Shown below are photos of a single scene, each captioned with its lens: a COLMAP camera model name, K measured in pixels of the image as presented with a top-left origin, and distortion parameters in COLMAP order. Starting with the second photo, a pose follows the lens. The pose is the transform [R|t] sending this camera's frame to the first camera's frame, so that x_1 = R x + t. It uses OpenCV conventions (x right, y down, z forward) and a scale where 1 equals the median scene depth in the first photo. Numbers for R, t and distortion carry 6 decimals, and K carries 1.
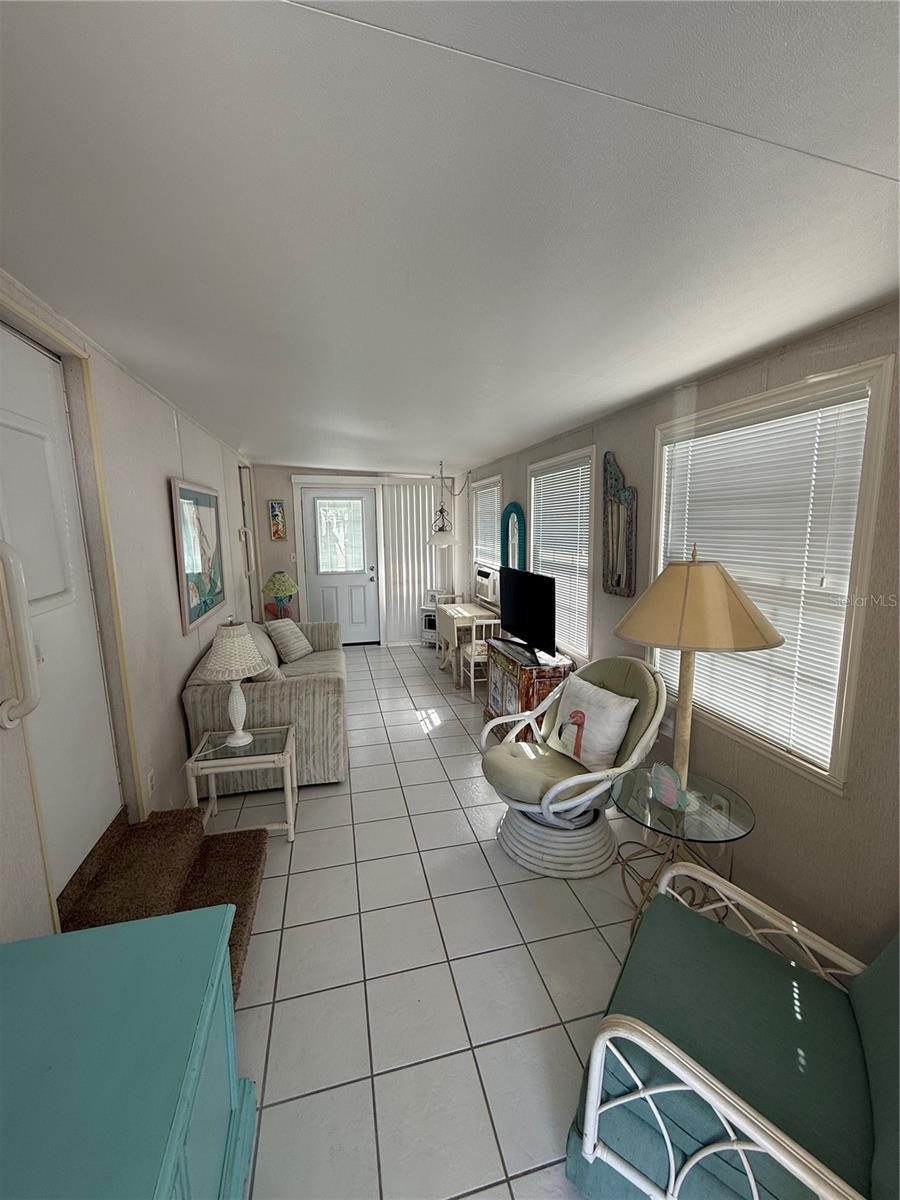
lens RADIAL K [[477.0, 0, 452.7], [0, 477.0, 596.6], [0, 0, 1]] dist [0.000200, -0.000698]
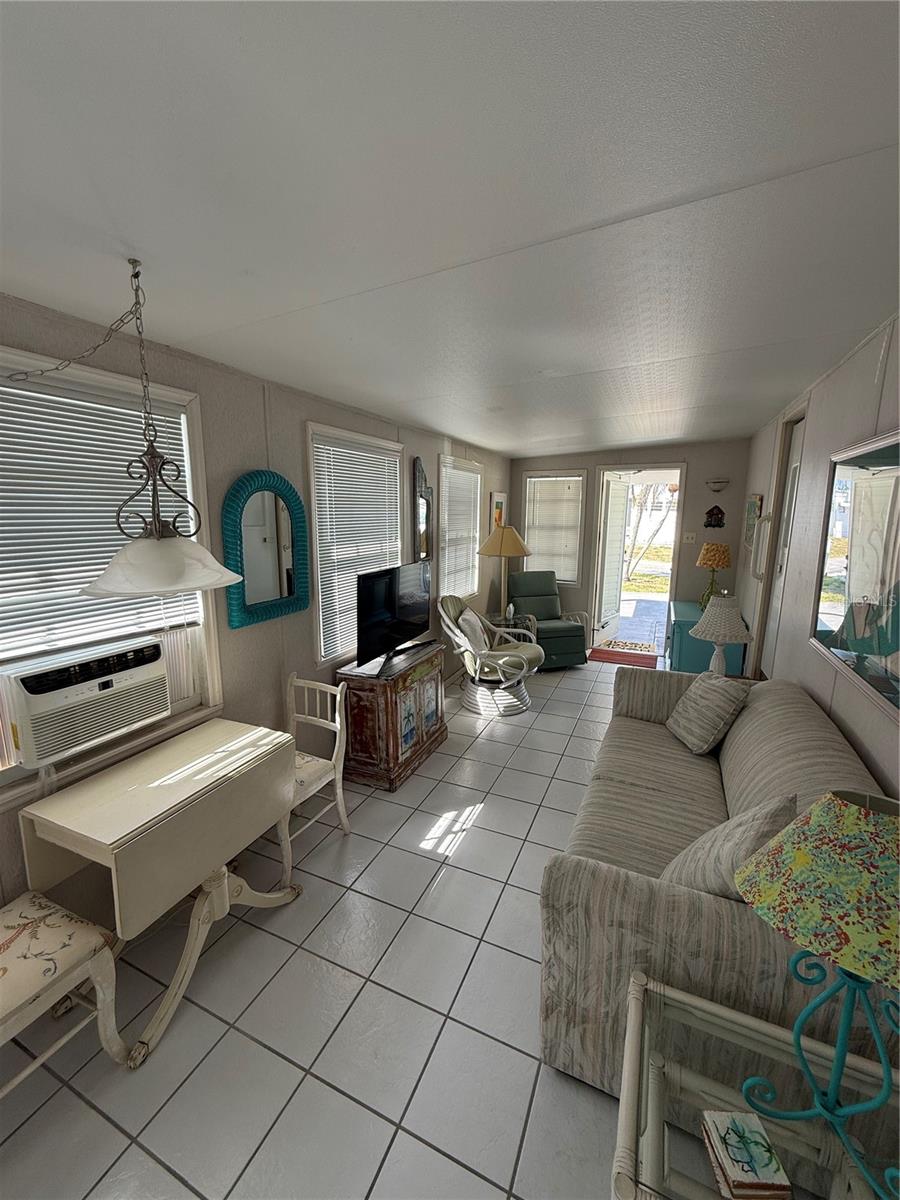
lens RADIAL K [[477.0, 0, 451.8], [0, 477.0, 594.2], [0, 0, 1]] dist [0.000200, -0.000698]
pose [[-0.783578, -0.112259, 0.611067, -0.391819], [0.084967, 0.954937, 0.284385, -0.208421], [-0.615456, 0.274759, -0.738730, 1.358789]]
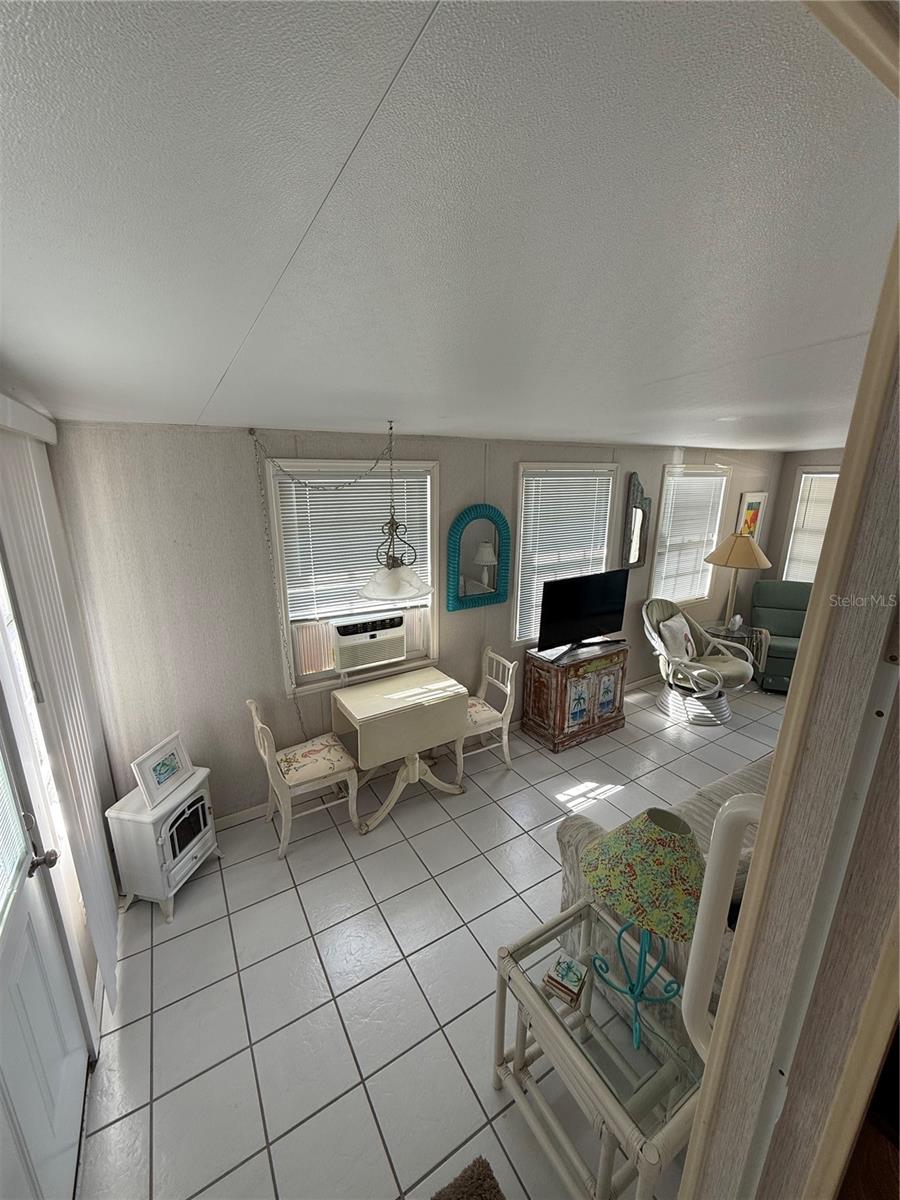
lens RADIAL K [[477.0, 0, 452.6], [0, 477.0, 596.2], [0, 0, 1]] dist [0.000200, -0.000698]
pose [[-0.298352, -0.247460, 0.921818, -0.612546], [0.130670, 0.946121, 0.296276, -0.301340], [-0.945469, 0.208848, -0.249942, 1.316517]]
